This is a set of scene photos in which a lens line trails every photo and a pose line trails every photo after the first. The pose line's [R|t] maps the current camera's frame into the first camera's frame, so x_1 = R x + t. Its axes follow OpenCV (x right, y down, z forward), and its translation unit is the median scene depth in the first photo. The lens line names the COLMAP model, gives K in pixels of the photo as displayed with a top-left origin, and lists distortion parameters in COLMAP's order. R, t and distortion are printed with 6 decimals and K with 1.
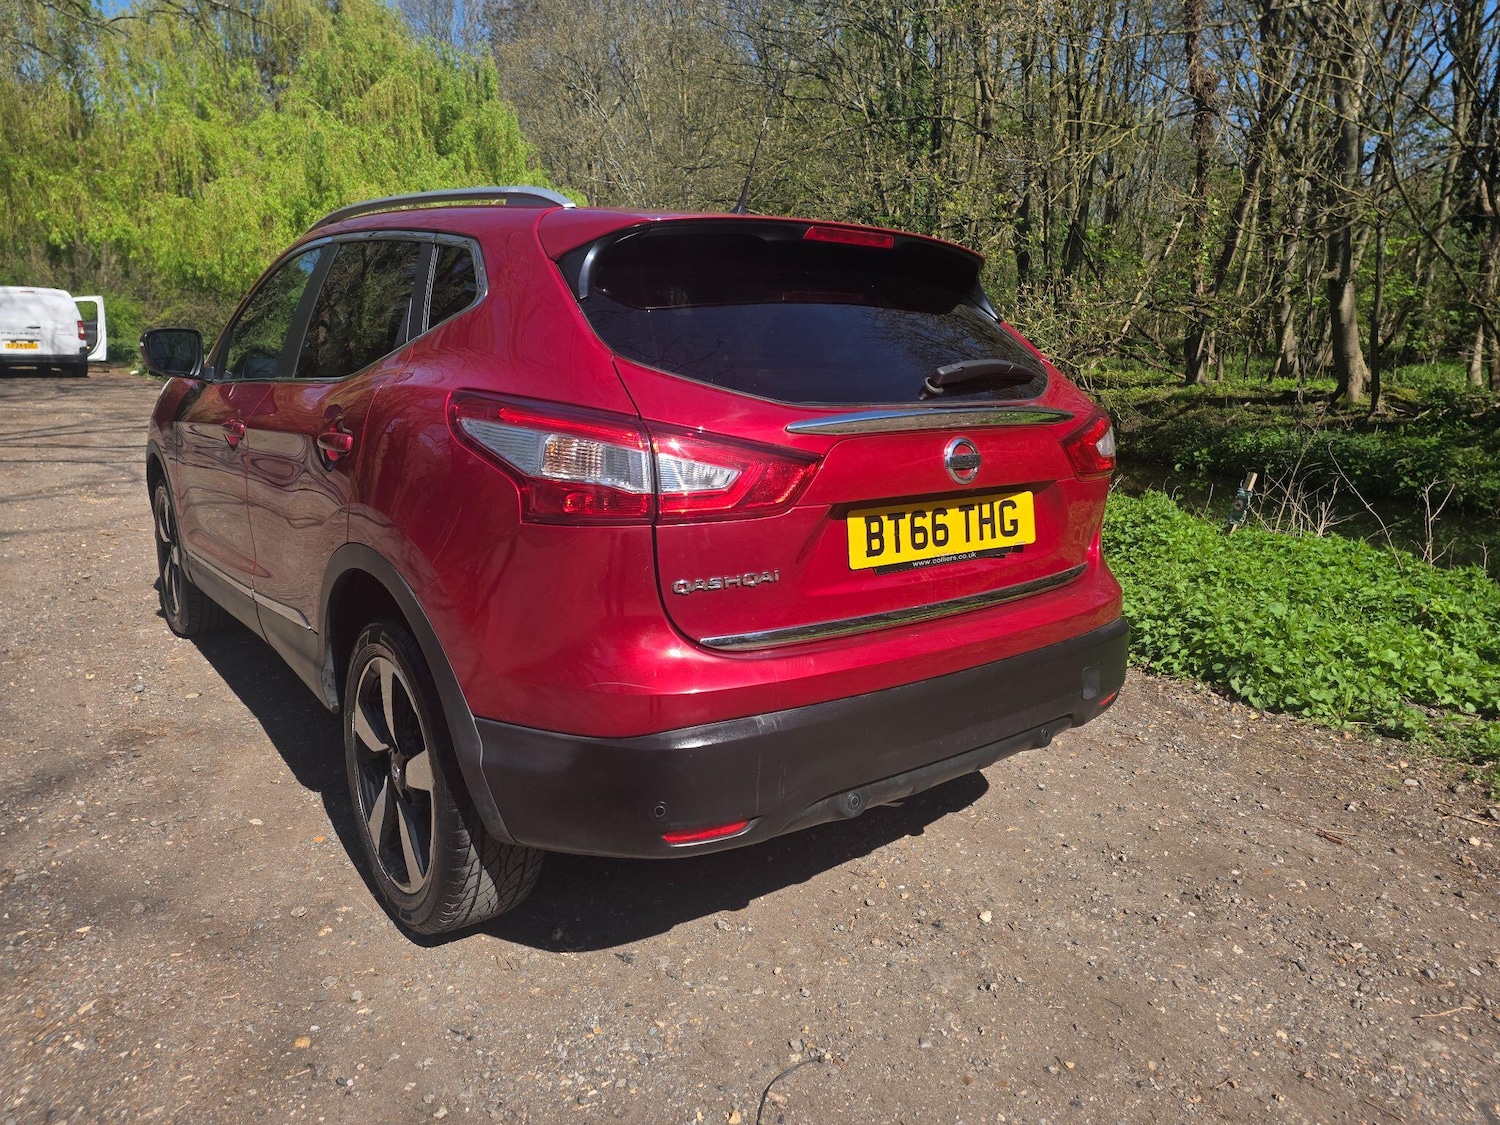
lens RADIAL K [[972.3, 0, 754.1], [0, 972.3, 559.7], [0, 0, 1]] dist [0.043999, -0.025714]
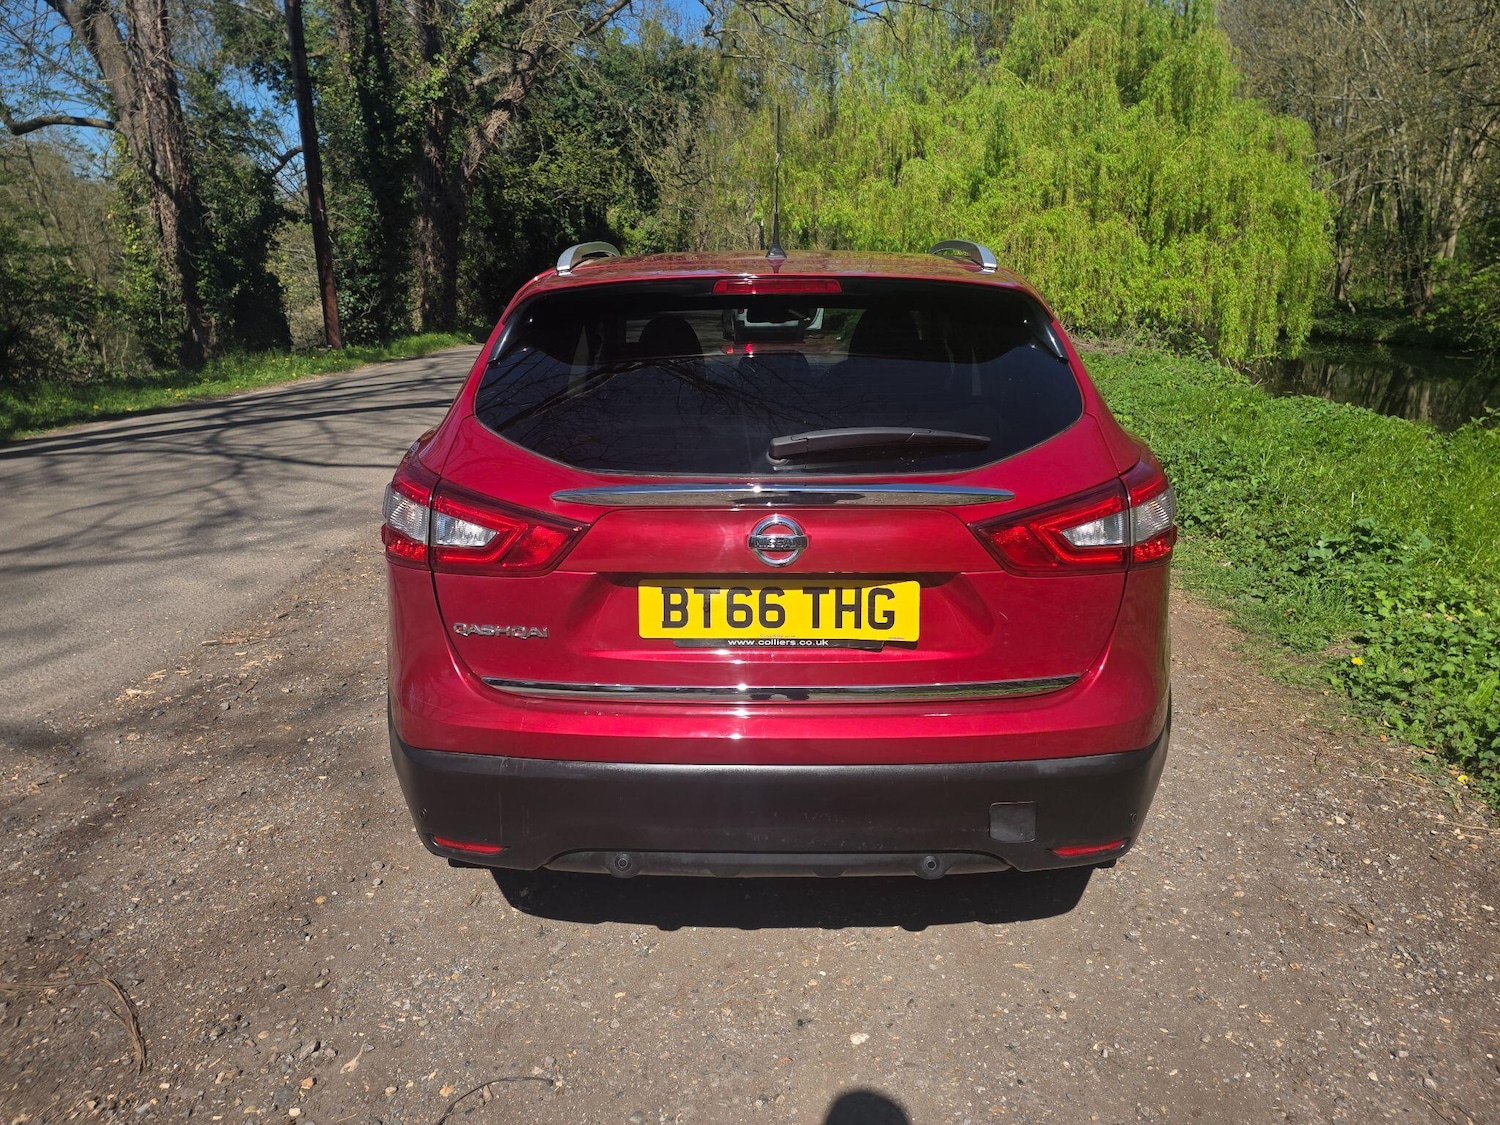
lens RADIAL K [[972.3, 0, 754.0], [0, 972.3, 565.1], [0, 0, 1]] dist [0.043999, -0.025714]
pose [[0.782529, 0.140585, -0.606535, 0.692062], [-0.110449, 0.990068, 0.086984, -0.143582], [0.612739, -0.001076, 0.790284, 0.244840]]
